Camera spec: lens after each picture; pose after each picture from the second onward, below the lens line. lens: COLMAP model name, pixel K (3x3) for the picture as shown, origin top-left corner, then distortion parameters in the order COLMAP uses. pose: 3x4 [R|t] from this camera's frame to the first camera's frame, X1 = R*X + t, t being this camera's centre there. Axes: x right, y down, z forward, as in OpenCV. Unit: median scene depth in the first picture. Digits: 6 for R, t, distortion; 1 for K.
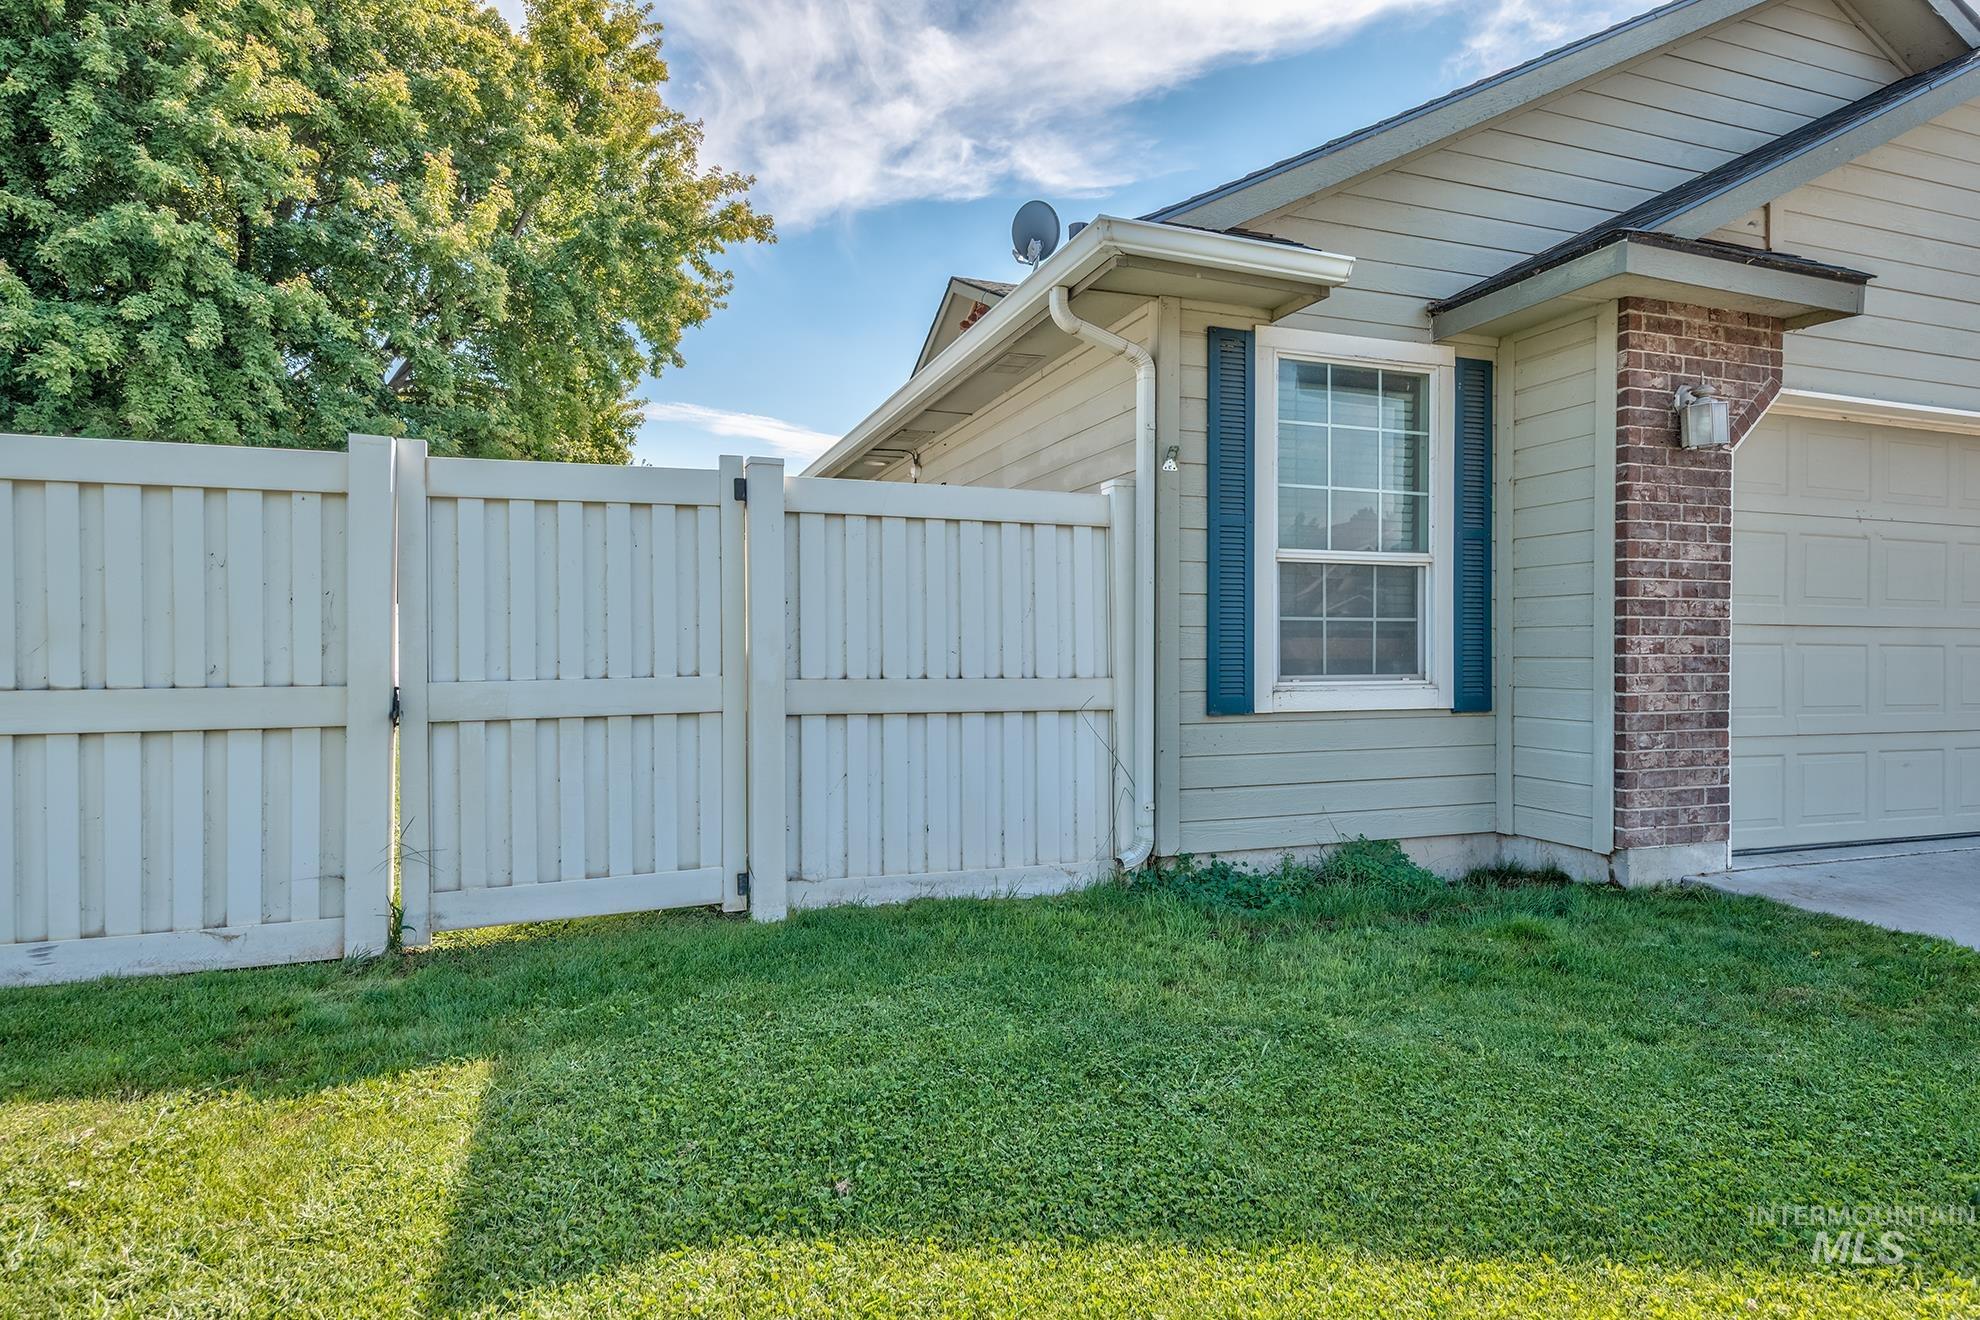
lens RADIAL K [[1185.9, 0, 989.5], [0, 1185.9, 652.4], [0, 0, 1]] dist [0.003903, 0.001342]
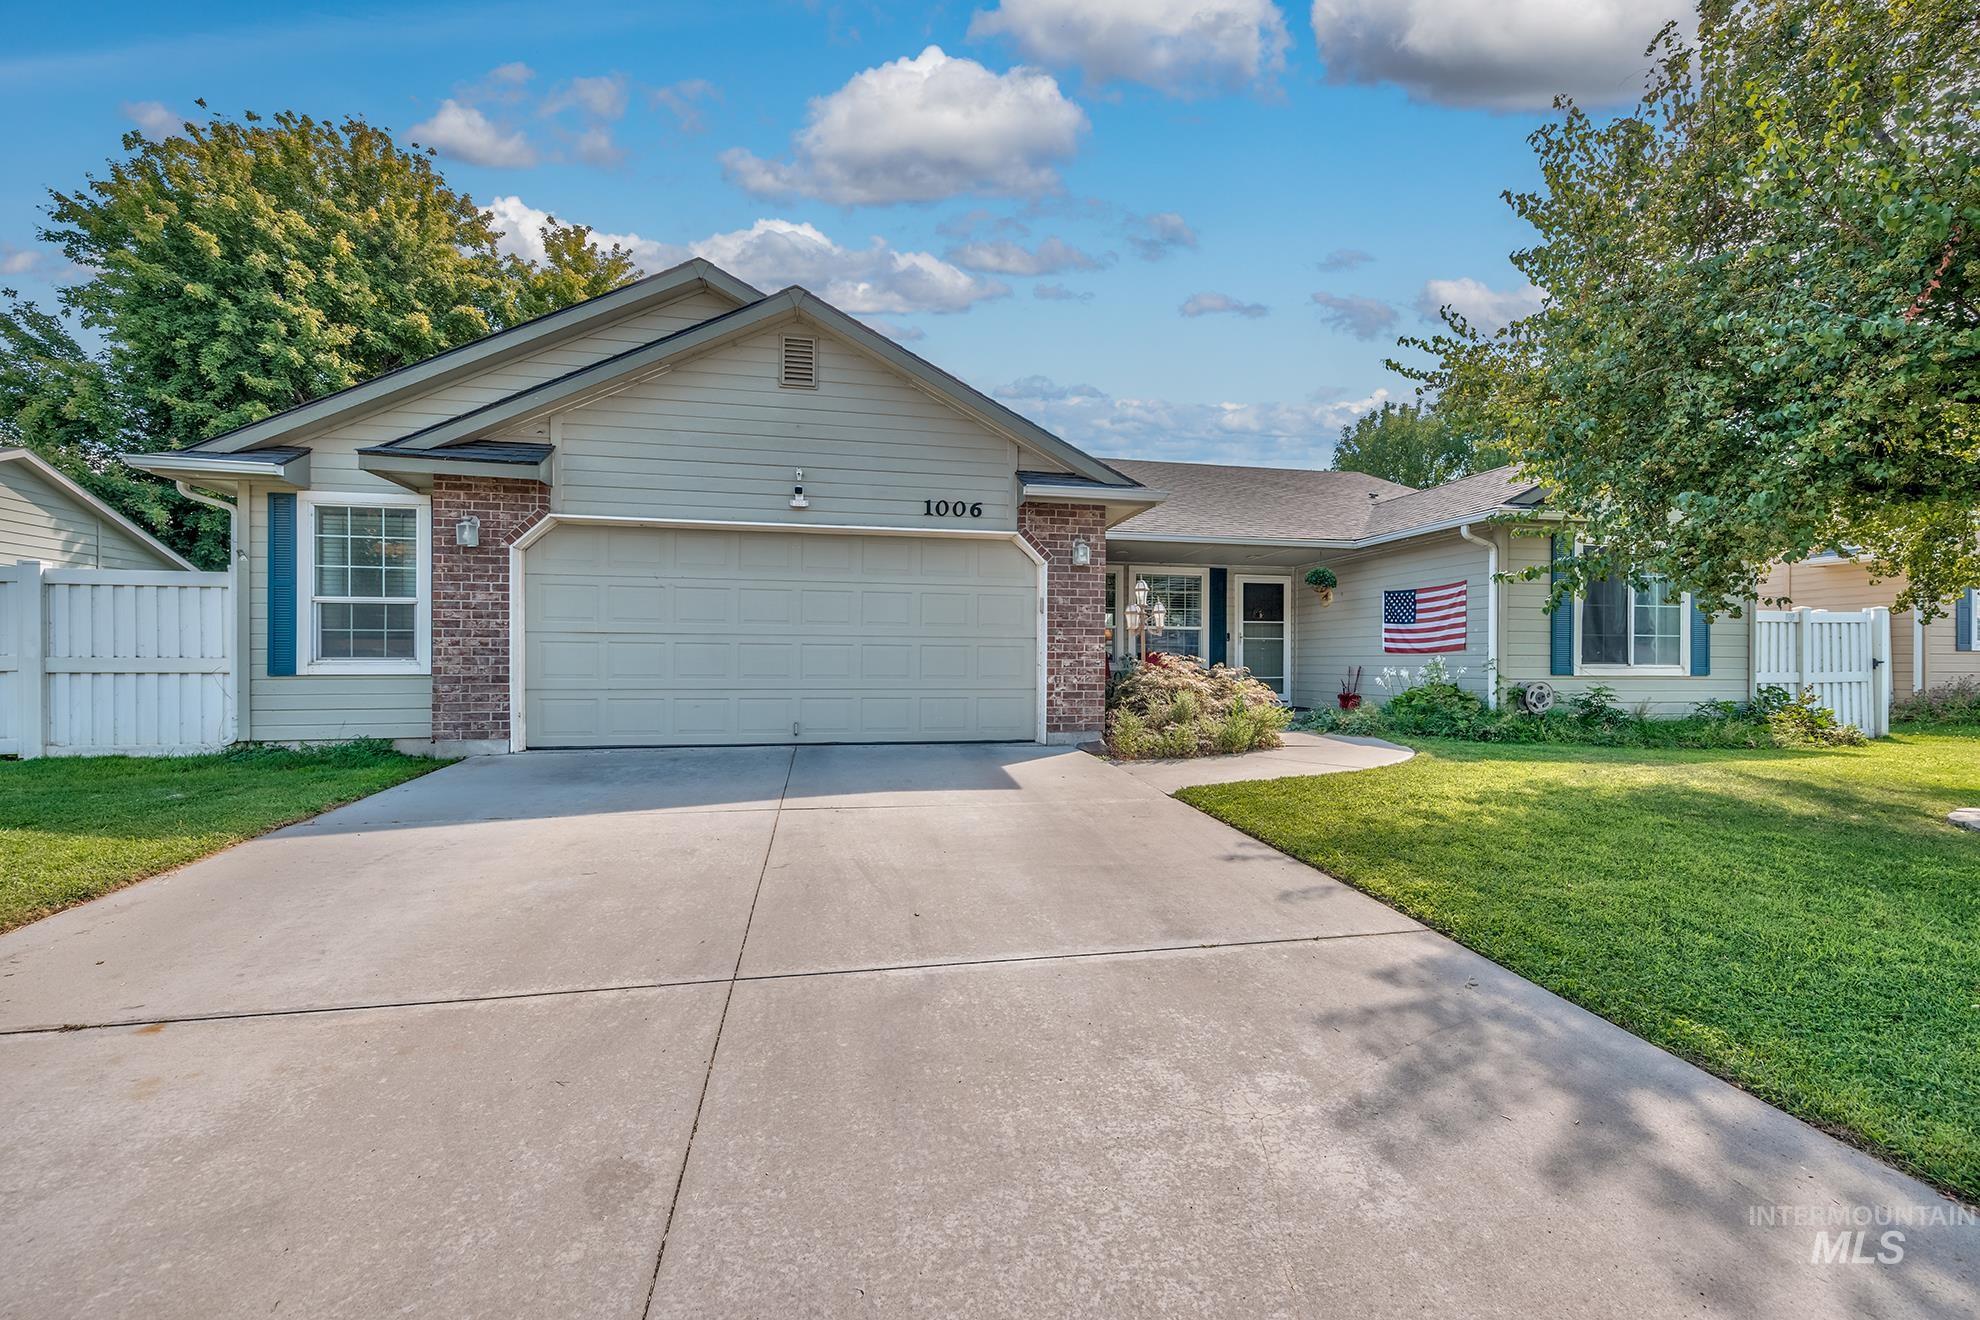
lens RADIAL K [[861.2, 0, 978.8], [0, 861.2, 661.3], [0, 0, 1]] dist [-0.003682, -0.000505]
pose [[0.989956, 0.000938, -0.141373, 1.627640], [-0.001264, 0.999997, -0.002217, 0.028655], [0.141370, 0.002373, 0.989954, -0.337890]]
